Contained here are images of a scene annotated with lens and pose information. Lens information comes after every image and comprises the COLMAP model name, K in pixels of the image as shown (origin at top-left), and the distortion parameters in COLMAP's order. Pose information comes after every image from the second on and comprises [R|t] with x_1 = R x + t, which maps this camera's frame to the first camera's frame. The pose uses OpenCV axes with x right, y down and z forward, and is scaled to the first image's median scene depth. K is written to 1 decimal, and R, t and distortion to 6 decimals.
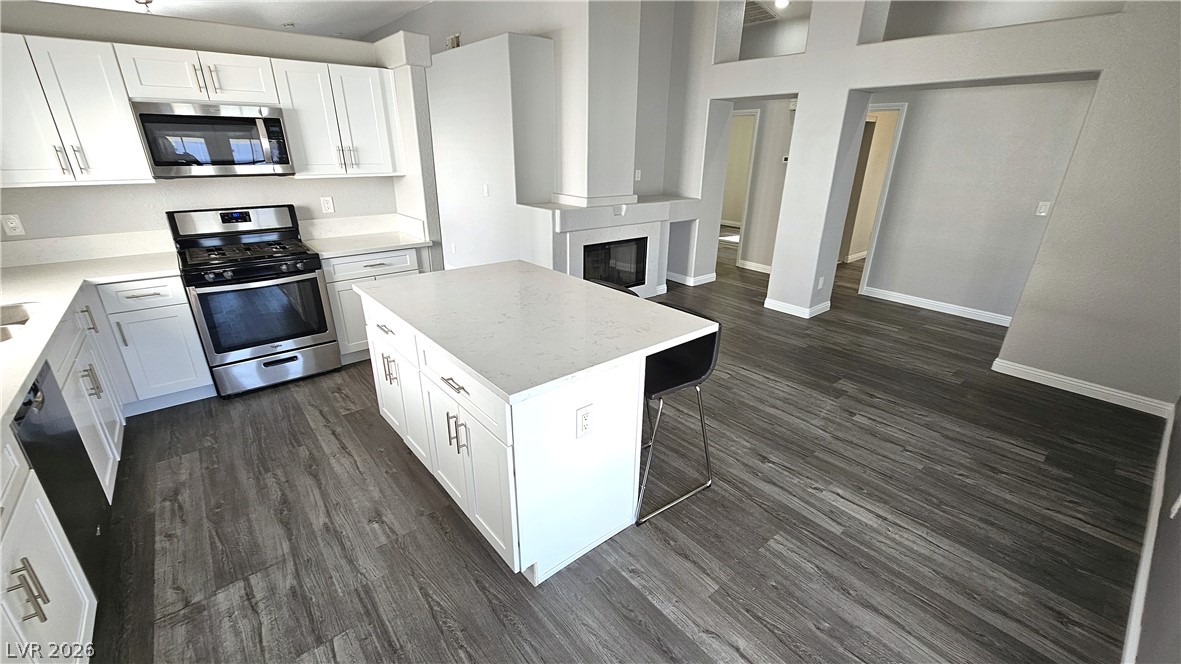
lens RADIAL K [[481.8, 0, 595.1], [0, 481.8, 335.1], [0, 0, 1]] dist [-0.001582, -0.000128]
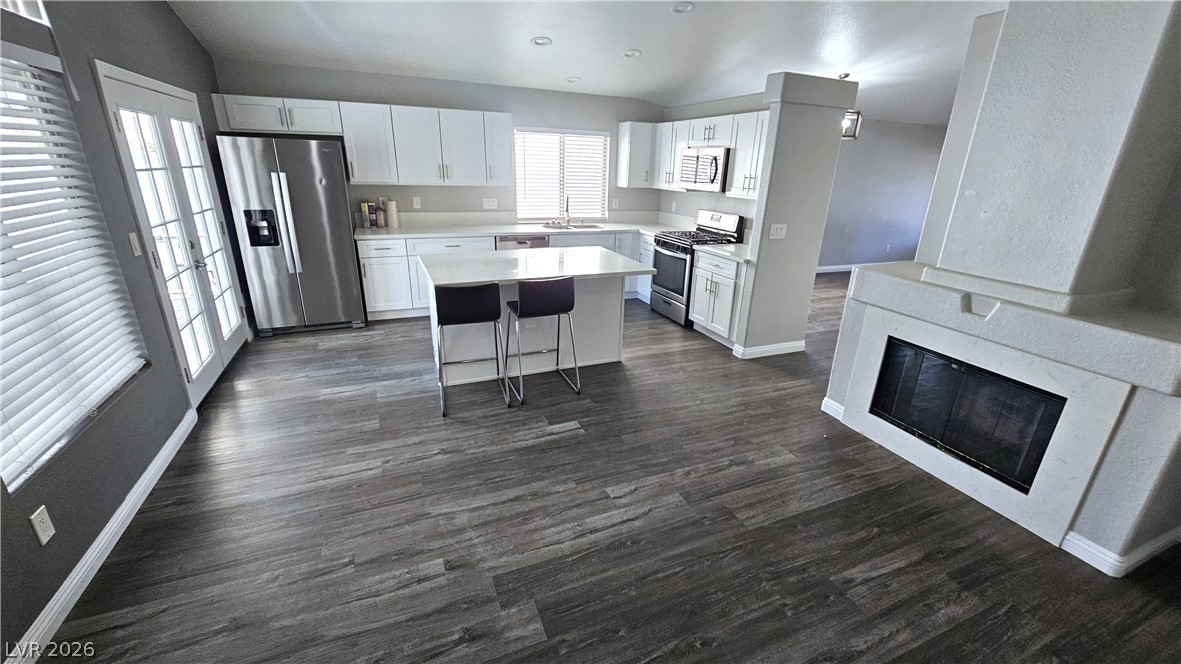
lens RADIAL K [[481.8, 0, 594.9], [0, 481.8, 333.2], [0, 0, 1]] dist [-0.001582, -0.000128]
pose [[-0.276128, 0.300979, -0.912779, 1.060111], [-0.387987, 0.833976, 0.392366, -0.463178], [0.879329, 0.462489, -0.113509, 1.194299]]
